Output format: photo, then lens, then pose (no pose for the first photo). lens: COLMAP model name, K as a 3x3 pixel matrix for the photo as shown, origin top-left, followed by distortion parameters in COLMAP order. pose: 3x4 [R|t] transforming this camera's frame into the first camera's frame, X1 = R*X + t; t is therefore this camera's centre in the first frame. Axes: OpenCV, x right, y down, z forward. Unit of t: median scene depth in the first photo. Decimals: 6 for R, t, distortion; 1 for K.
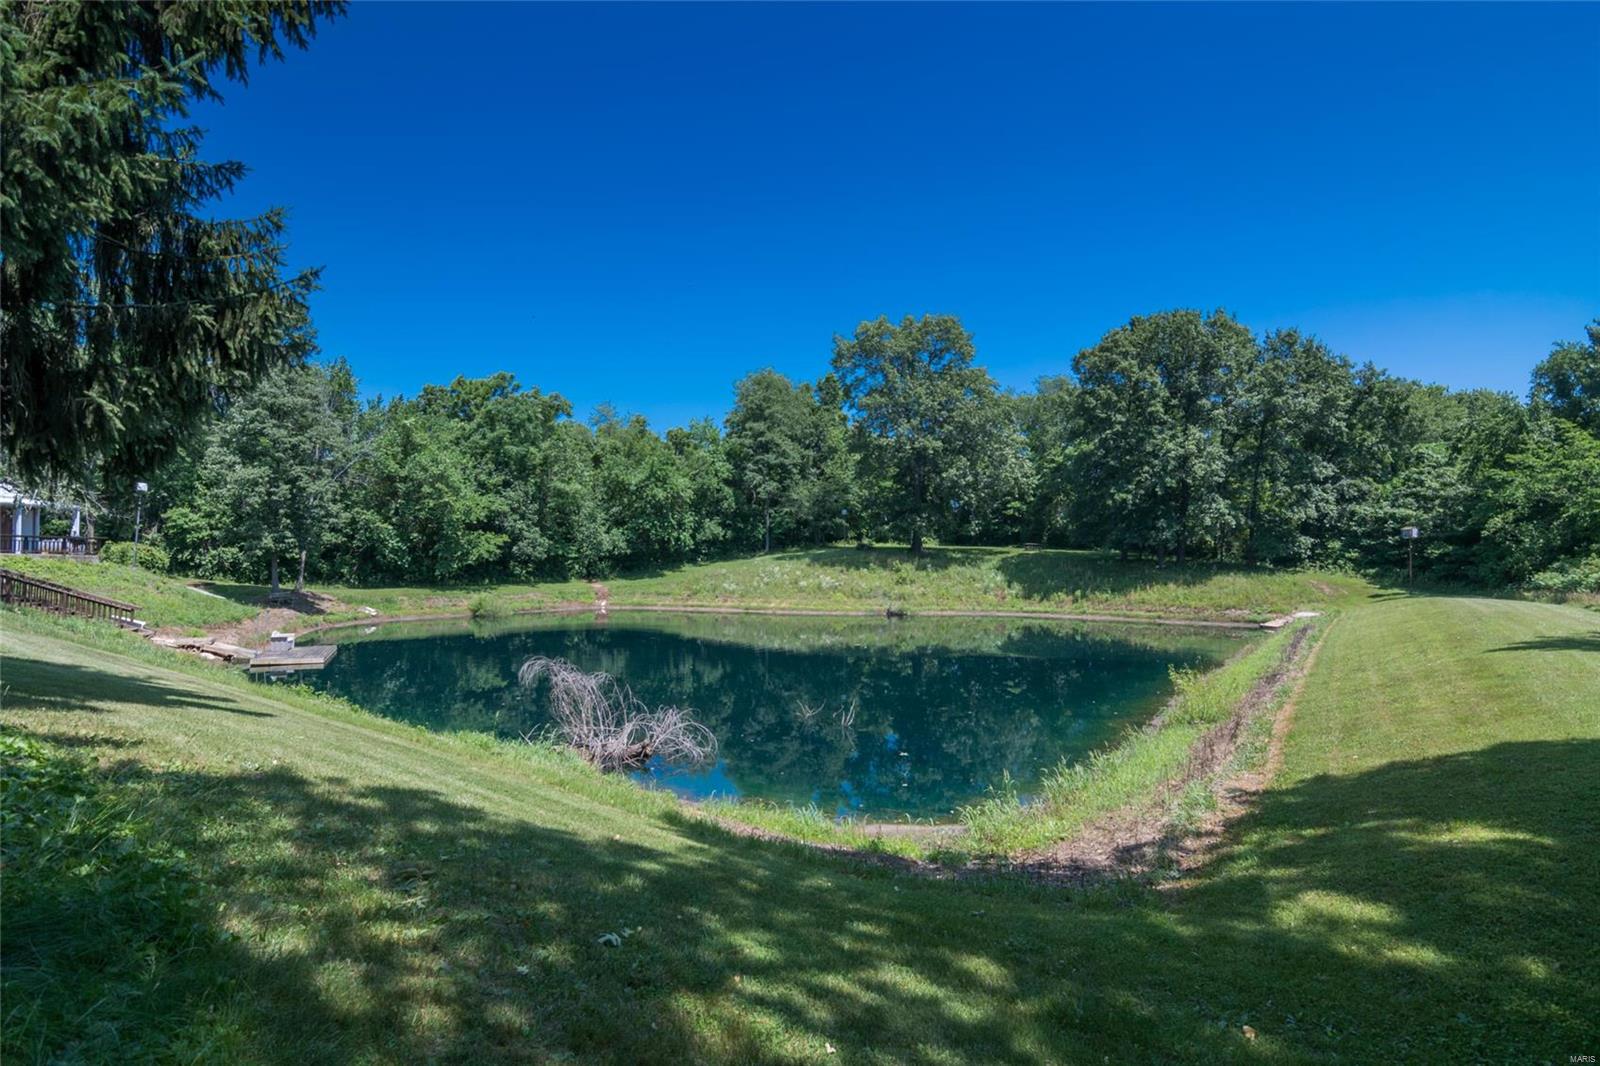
lens RADIAL K [[768.5, 0, 791.1], [0, 768.5, 549.6], [0, 0, 1]] dist [-0.002700, 0.000042]
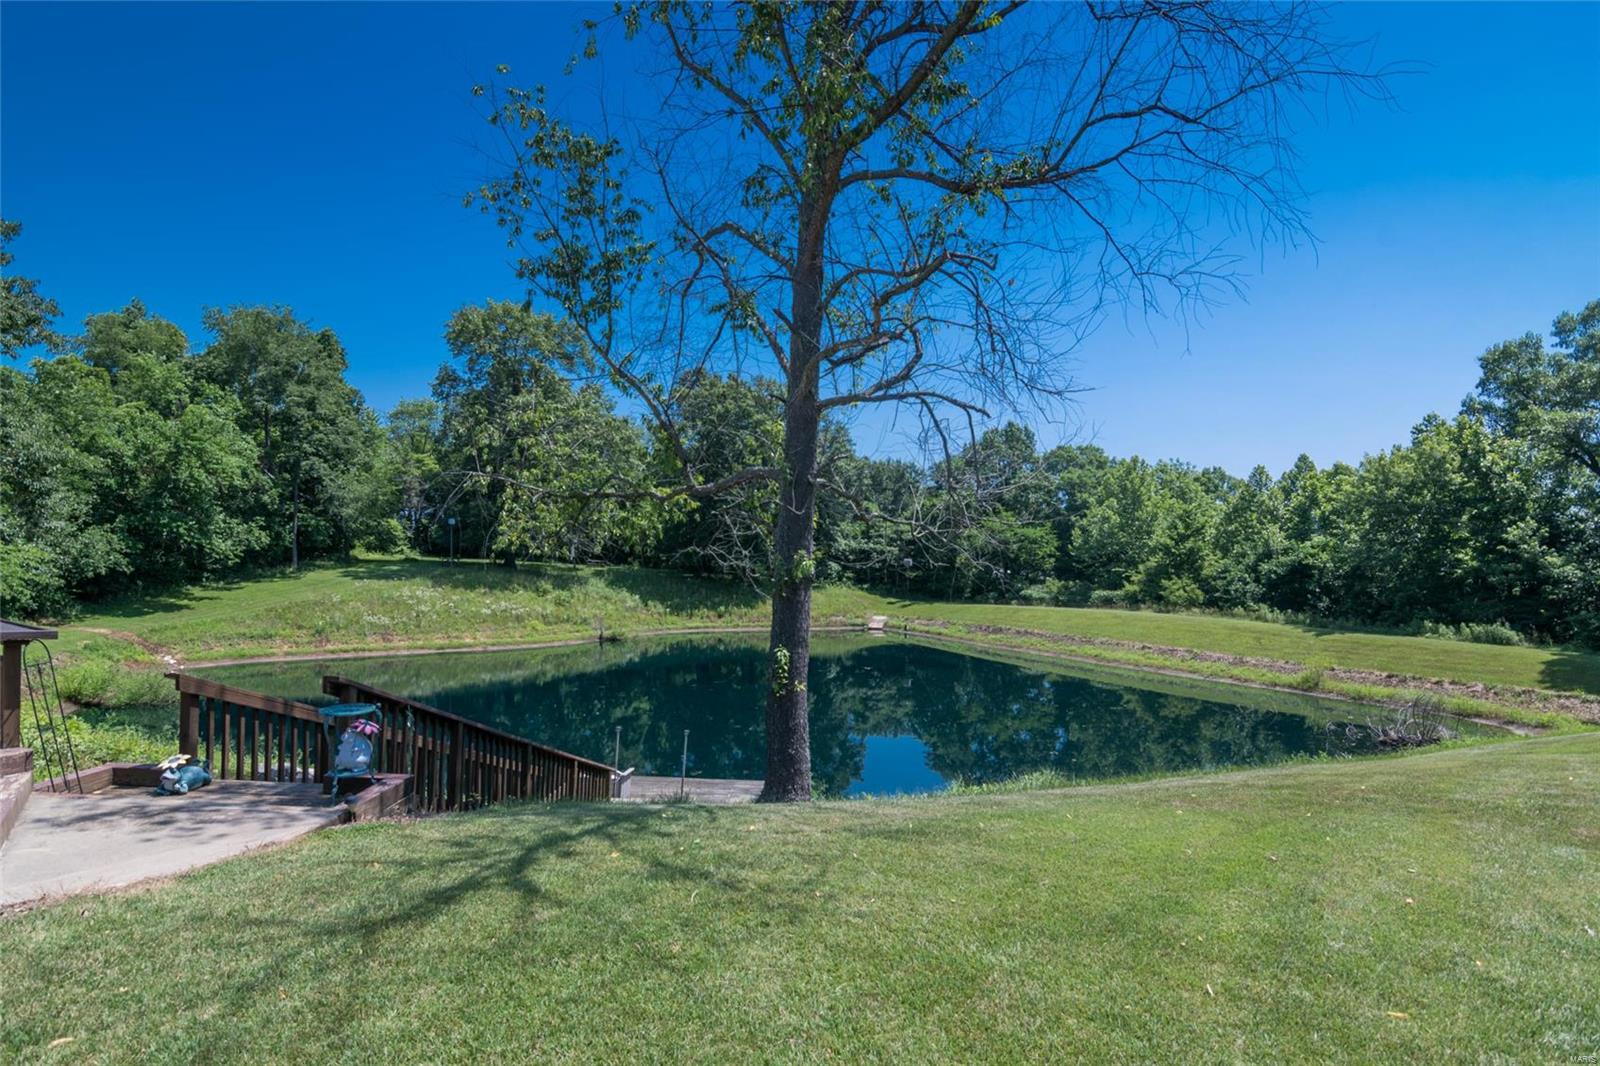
lens RADIAL K [[768.5, 0, 796.4], [0, 768.5, 546.6], [0, 0, 1]] dist [-0.002700, 0.000042]
pose [[0.507825, 0.024358, 0.861116, -0.559410], [-0.022661, 0.999632, -0.014912, -0.021438], [-0.861162, -0.011941, 0.508190, 0.325398]]
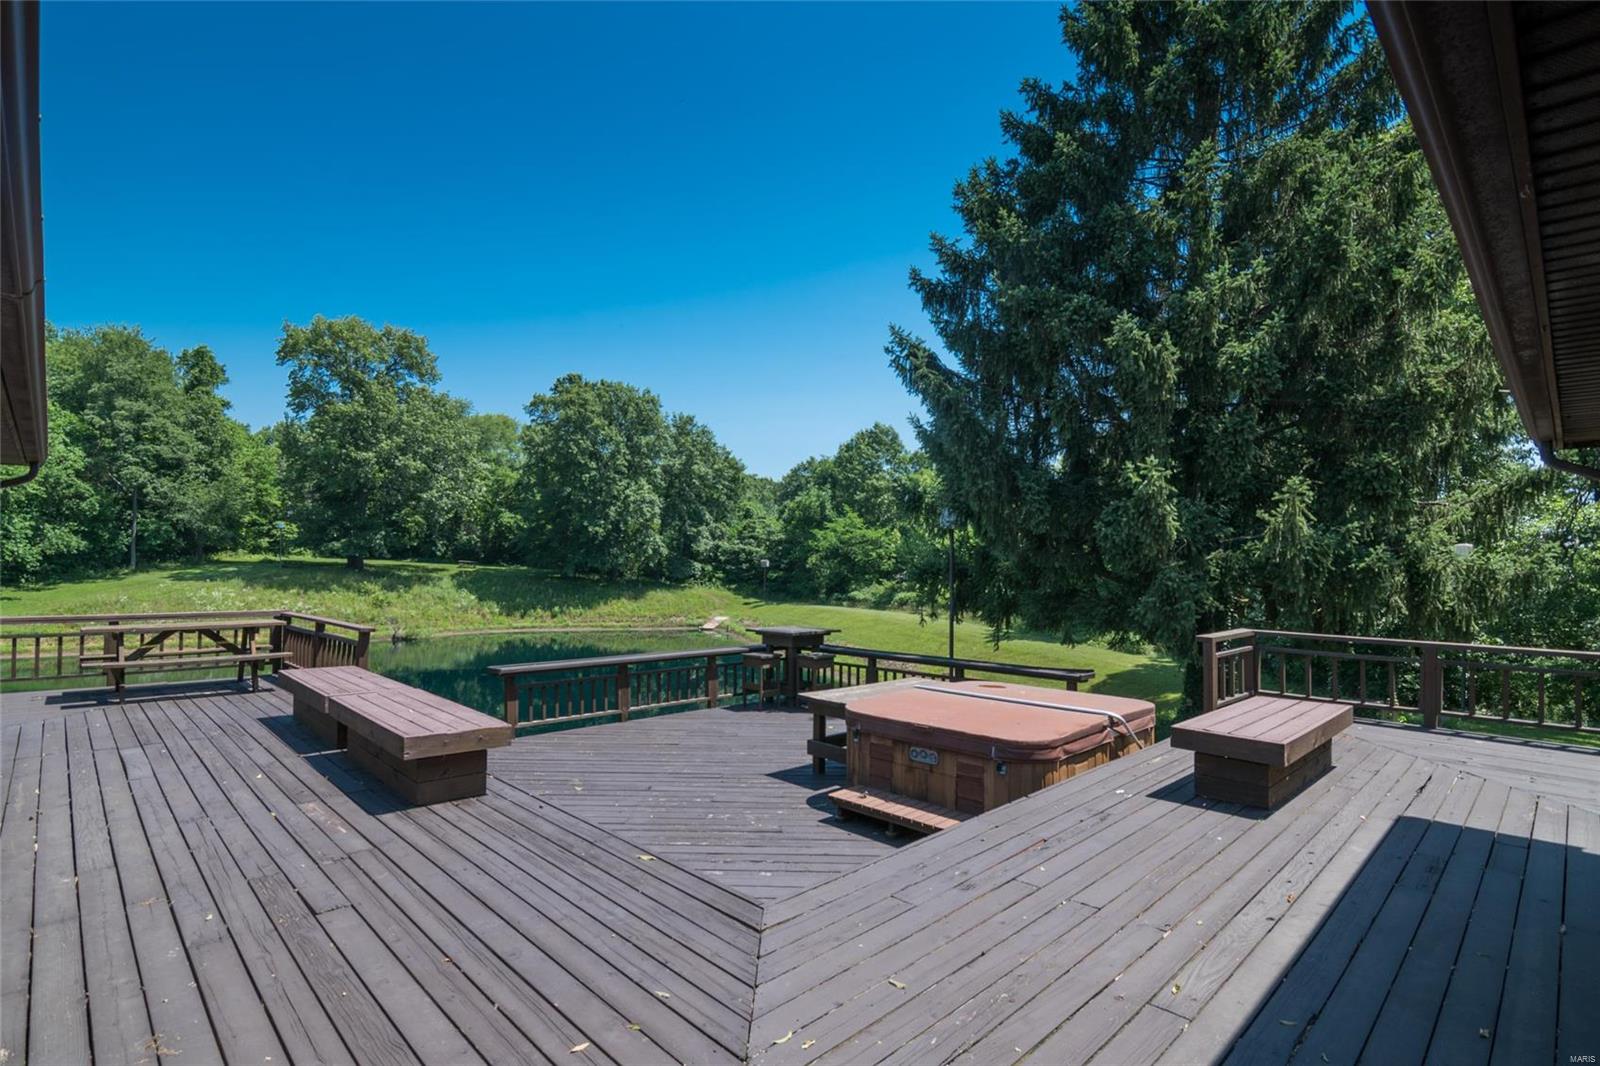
lens RADIAL K [[768.5, 0, 796.3], [0, 768.5, 533.5], [0, 0, 1]] dist [-0.002700, 0.000042]
pose [[0.572171, 0.034437, 0.819411, -0.383511], [-0.021984, 0.999403, -0.026650, -0.035474], [-0.819840, -0.002765, 0.572586, 0.028419]]
